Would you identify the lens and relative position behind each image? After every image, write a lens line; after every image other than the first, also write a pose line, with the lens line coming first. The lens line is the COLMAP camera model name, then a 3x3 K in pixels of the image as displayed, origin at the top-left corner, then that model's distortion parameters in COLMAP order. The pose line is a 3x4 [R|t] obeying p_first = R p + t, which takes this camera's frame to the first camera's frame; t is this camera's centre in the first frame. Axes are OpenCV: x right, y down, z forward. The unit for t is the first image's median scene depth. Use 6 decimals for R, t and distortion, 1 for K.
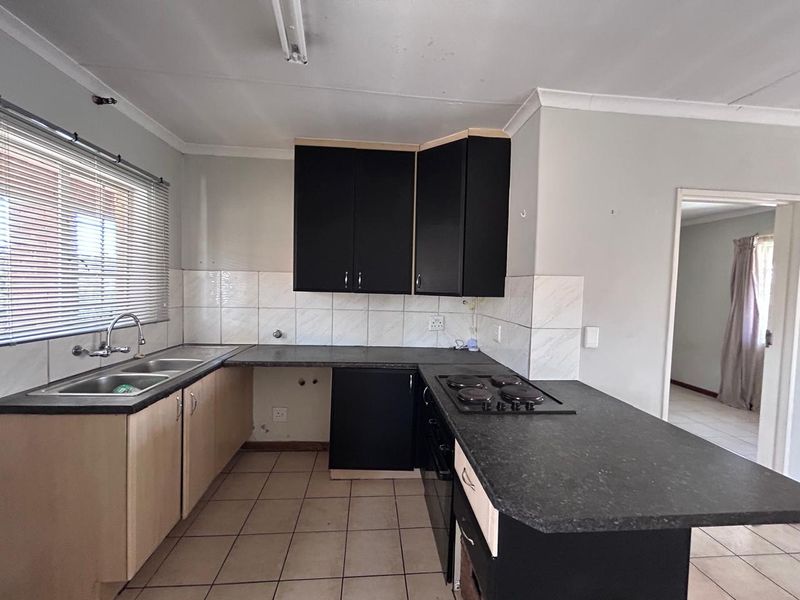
lens RADIAL K [[324.4, 0, 397.8], [0, 324.4, 298.9], [0, 0, 1]] dist [-0.000652, 0.000234]
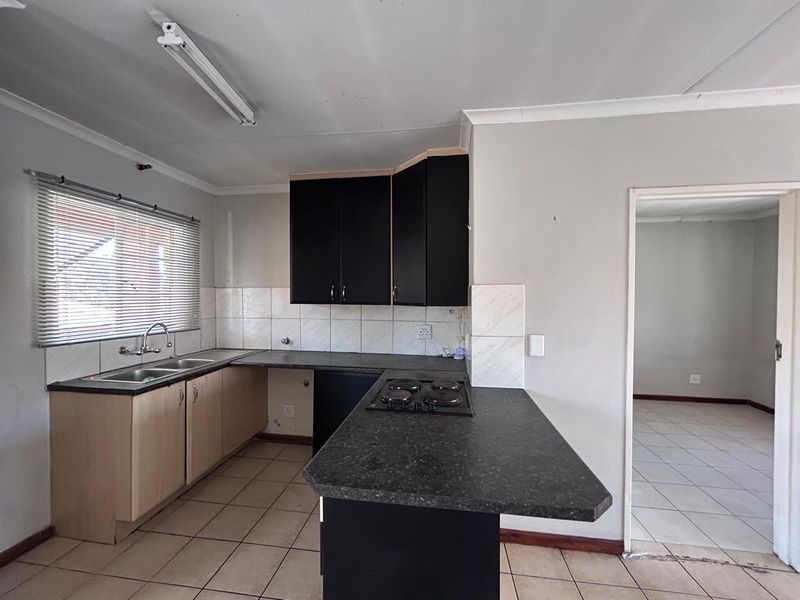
lens RADIAL K [[324.4, 0, 397.8], [0, 324.4, 298.9], [0, 0, 1]] dist [-0.000652, 0.000234]
pose [[0.973871, -0.020246, -0.226199, 0.343348], [0.012830, 0.999332, -0.034208, 0.003786], [0.226741, 0.030412, 0.973480, -0.054647]]
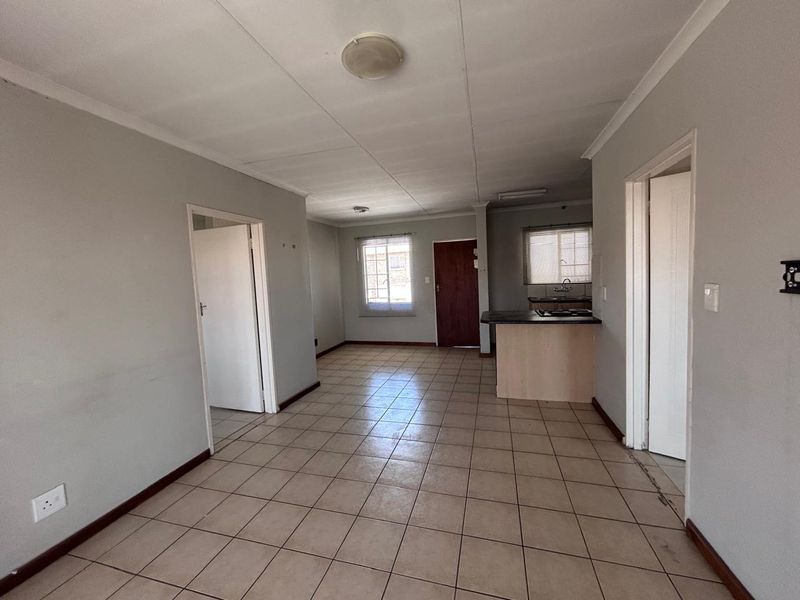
lens RADIAL K [[324.4, 0, 397.8], [0, 324.4, 298.9], [0, 0, 1]] dist [-0.000652, 0.000234]
pose [[-0.364792, 0.058603, -0.929243, 1.994659], [-0.000678, 0.998000, 0.063205, 0.039170], [0.931089, 0.023687, -0.364023, 0.541185]]
